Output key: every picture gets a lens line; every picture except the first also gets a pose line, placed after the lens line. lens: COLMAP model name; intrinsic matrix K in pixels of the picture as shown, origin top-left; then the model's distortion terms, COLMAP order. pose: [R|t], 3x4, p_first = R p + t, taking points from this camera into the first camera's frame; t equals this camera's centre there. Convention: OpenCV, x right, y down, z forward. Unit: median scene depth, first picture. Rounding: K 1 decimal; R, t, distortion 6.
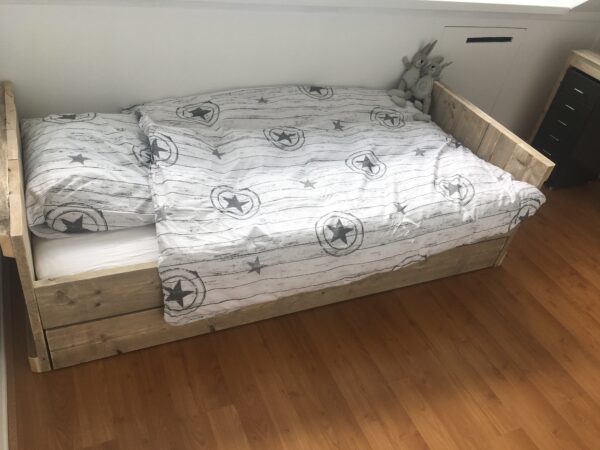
lens RADIAL K [[505.2, 0, 300.0], [0, 505.2, 225.0], [0, 0, 1]] dist [0.076163, -0.123756]
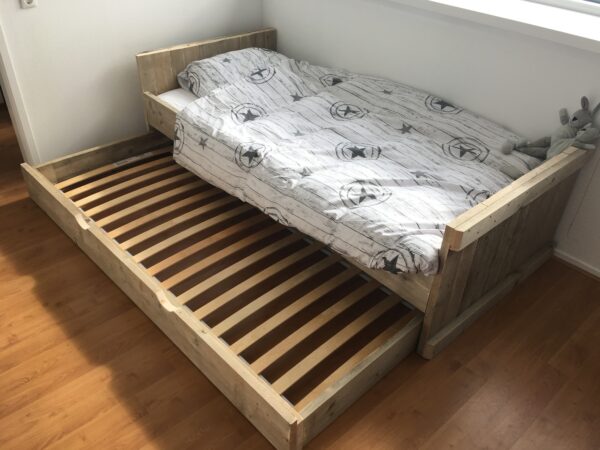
lens RADIAL K [[505.2, 0, 300.0], [0, 505.2, 225.0], [0, 0, 1]] dist [0.076163, -0.123756]
pose [[0.312543, 0.433602, -0.845166, 1.238623], [-0.577449, 0.793190, 0.193395, -0.159733], [0.754234, 0.427596, 0.498289, 0.569981]]
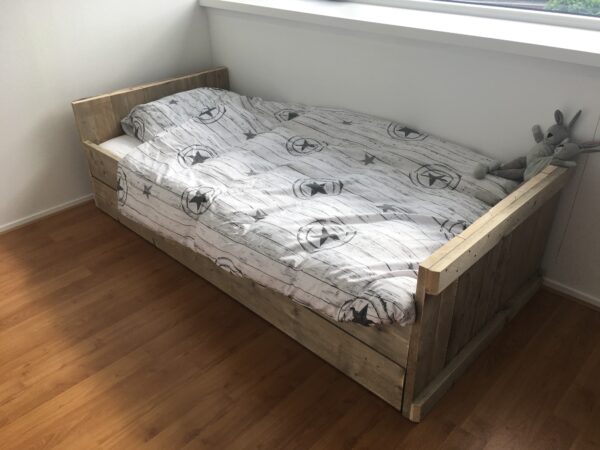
lens RADIAL K [[505.2, 0, 300.0], [0, 505.2, 225.0], [0, 0, 1]] dist [0.076163, -0.123756]
pose [[0.371370, 0.337485, -0.864979, 1.133418], [-0.518377, 0.848254, 0.108399, -0.175524], [0.770305, 0.408129, 0.489960, 0.675764]]
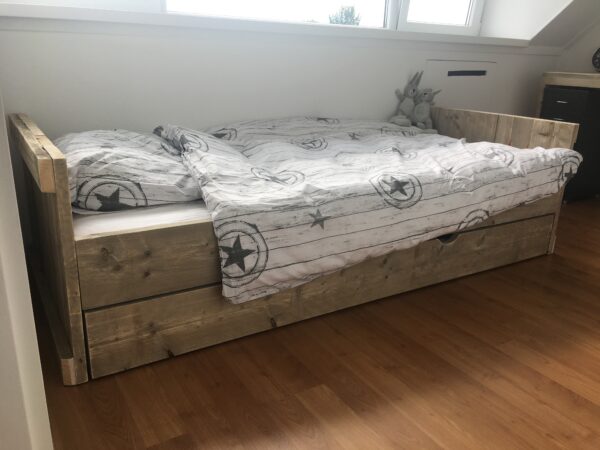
lens RADIAL K [[505.2, 0, 300.0], [0, 505.2, 225.0], [0, 0, 1]] dist [0.076163, -0.123756]
pose [[0.984091, -0.158263, 0.080728, -0.181967], [0.175983, 0.930684, -0.320715, 0.350763], [-0.024375, 0.329819, 0.943729, 0.161827]]
